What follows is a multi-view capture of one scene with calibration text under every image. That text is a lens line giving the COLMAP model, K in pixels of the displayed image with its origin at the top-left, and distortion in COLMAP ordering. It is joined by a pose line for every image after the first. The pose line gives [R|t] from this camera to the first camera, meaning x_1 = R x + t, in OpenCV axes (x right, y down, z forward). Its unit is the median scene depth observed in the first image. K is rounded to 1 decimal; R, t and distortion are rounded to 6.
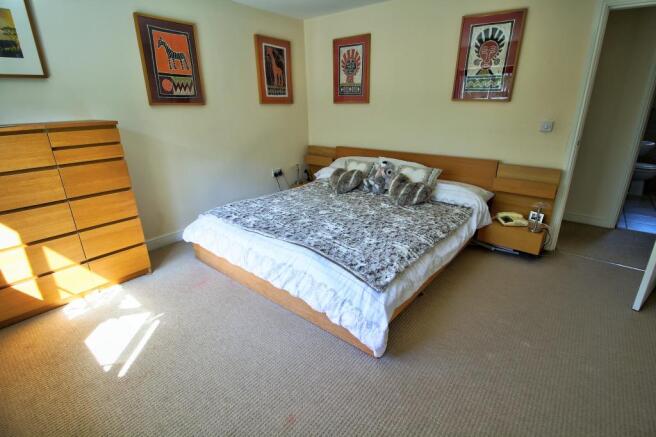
lens RADIAL K [[309.4, 0, 335.9], [0, 309.4, 215.8], [0, 0, 1]] dist [0.001759, -0.012615]
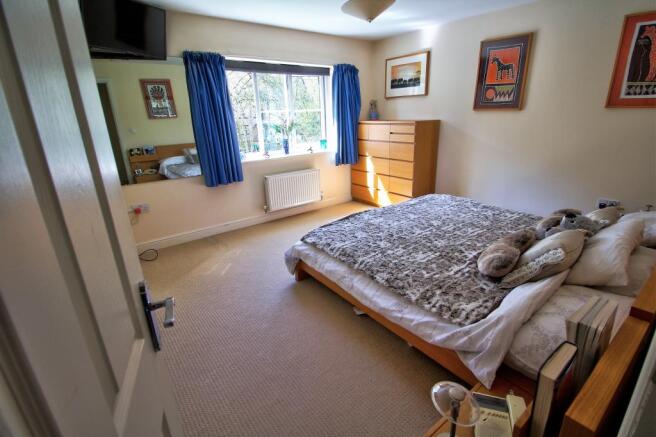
lens RADIAL K [[309.4, 0, 335.9], [0, 309.4, 215.8], [0, 0, 1]] dist [0.001759, -0.012615]
pose [[-0.235969, 0.321732, -0.916955, 0.874242], [-0.305542, 0.871182, 0.384300, -0.293128], [0.922476, 0.370851, -0.107269, 0.763068]]
